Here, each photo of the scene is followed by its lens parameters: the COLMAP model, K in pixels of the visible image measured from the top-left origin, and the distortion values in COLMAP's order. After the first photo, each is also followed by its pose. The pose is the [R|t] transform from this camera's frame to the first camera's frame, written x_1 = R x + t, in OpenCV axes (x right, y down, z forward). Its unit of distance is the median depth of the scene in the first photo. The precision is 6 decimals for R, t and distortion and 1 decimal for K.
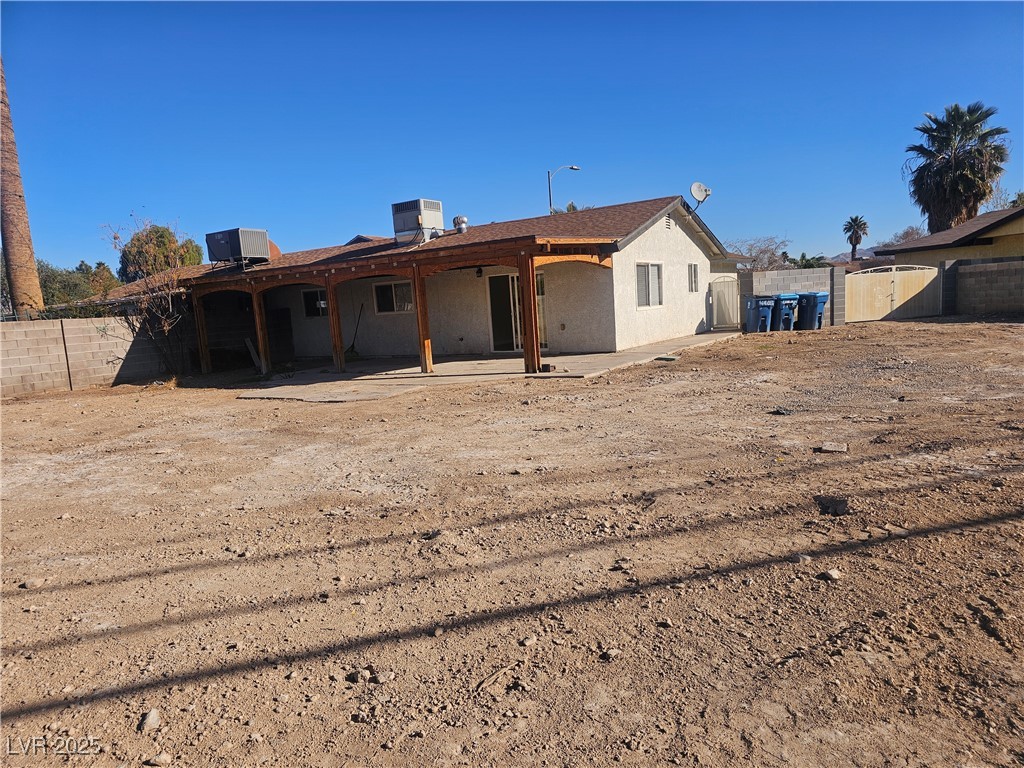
lens RADIAL K [[679.1, 0, 516.4], [0, 679.1, 386.7], [0, 0, 1]] dist [0.063775, -0.061994]
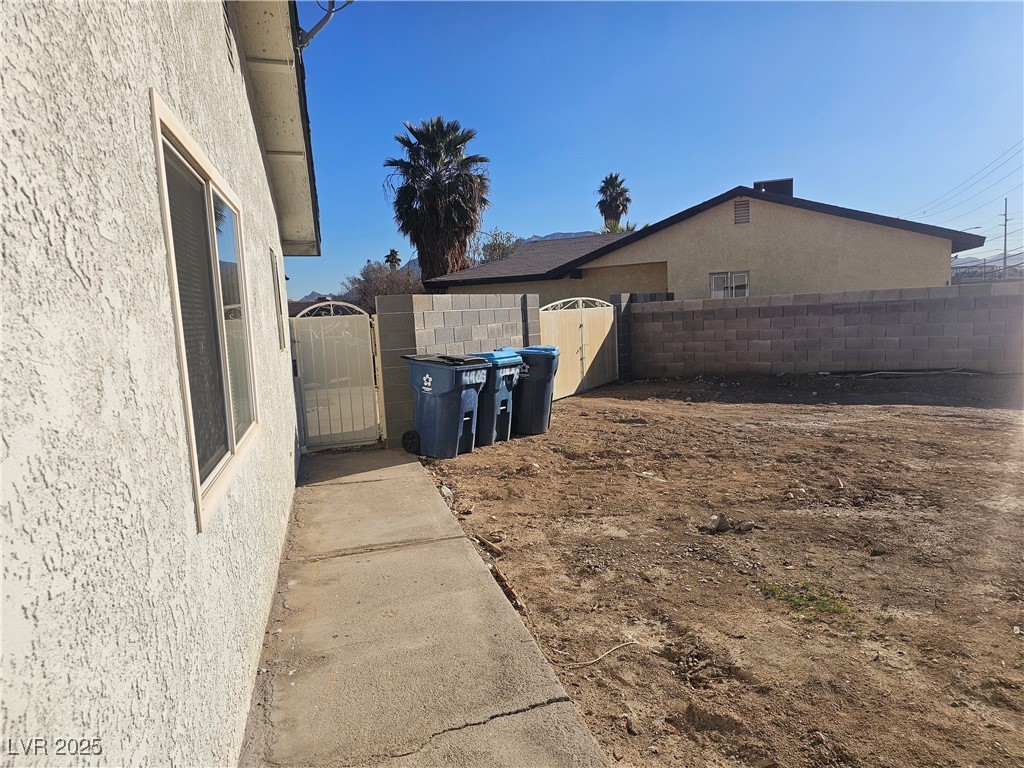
lens RADIAL K [[673.1, 0, 518.3], [0, 673.1, 386.4], [0, 0, 1]] dist [0.073150, -0.070900]
pose [[0.653791, -0.052984, 0.754818, 0.098037], [0.098292, 0.995040, -0.015290, -0.101079], [-0.750264, 0.084189, 0.655756, 0.688633]]
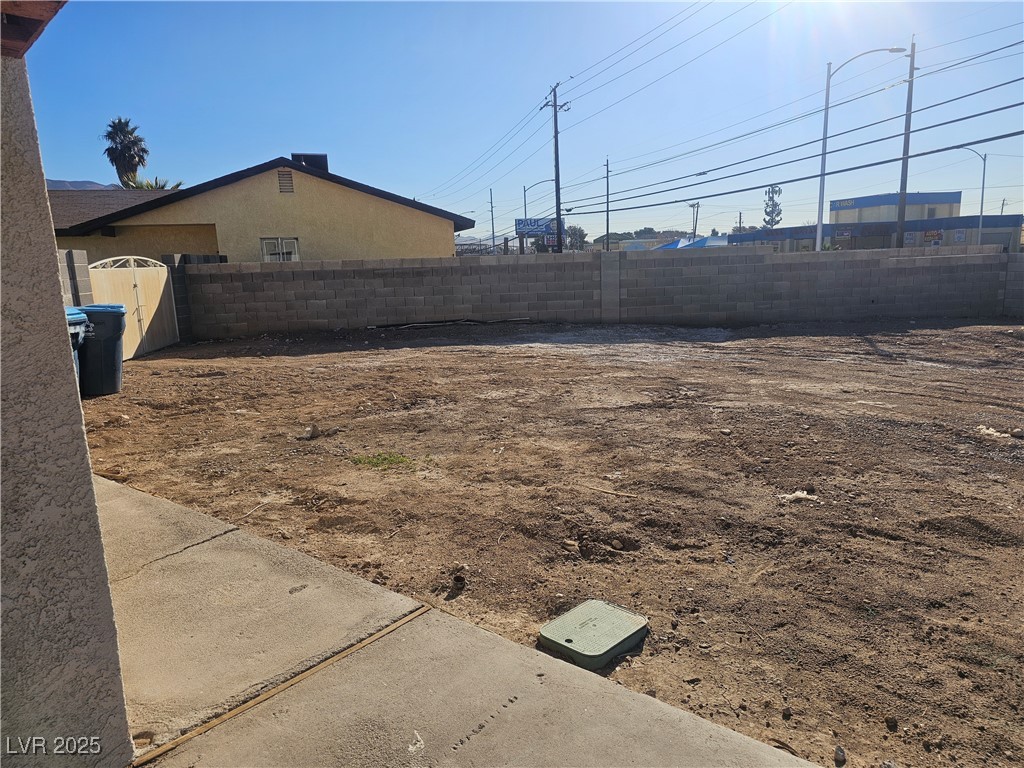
lens RADIAL K [[679.1, 0, 516.4], [0, 679.1, 386.7], [0, 0, 1]] dist [0.063775, -0.061994]
pose [[0.071042, -0.121654, 0.990027, 0.026134], [0.149266, 0.982655, 0.110037, -0.090774], [-0.986242, 0.139960, 0.087969, 0.675214]]
